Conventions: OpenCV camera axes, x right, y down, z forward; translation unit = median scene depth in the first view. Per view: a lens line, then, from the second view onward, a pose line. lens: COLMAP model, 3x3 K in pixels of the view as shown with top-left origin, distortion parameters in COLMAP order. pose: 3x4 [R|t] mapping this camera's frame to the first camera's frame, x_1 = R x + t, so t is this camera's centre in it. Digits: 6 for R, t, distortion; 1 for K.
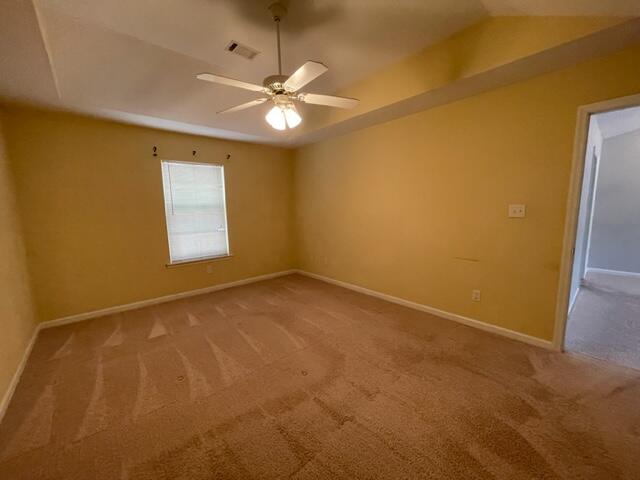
lens RADIAL K [[258.9, 0, 321.1], [0, 258.9, 240.3], [0, 0, 1]] dist [-0.000946, 0.001802]
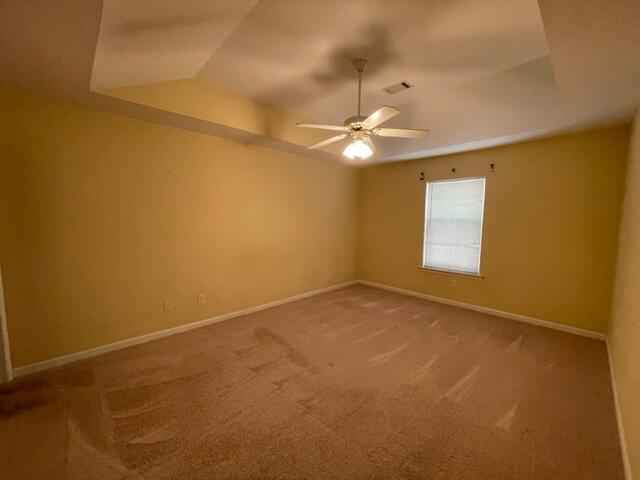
lens RADIAL K [[258.9, 0, 318.6], [0, 258.9, 240.1], [0, 0, 1]] dist [-0.000946, 0.001802]
pose [[0.057311, 0.108766, -0.992414, 0.553902], [-0.143545, 0.984617, 0.099622, -0.081807], [0.987983, 0.136746, 0.072042, 0.413071]]
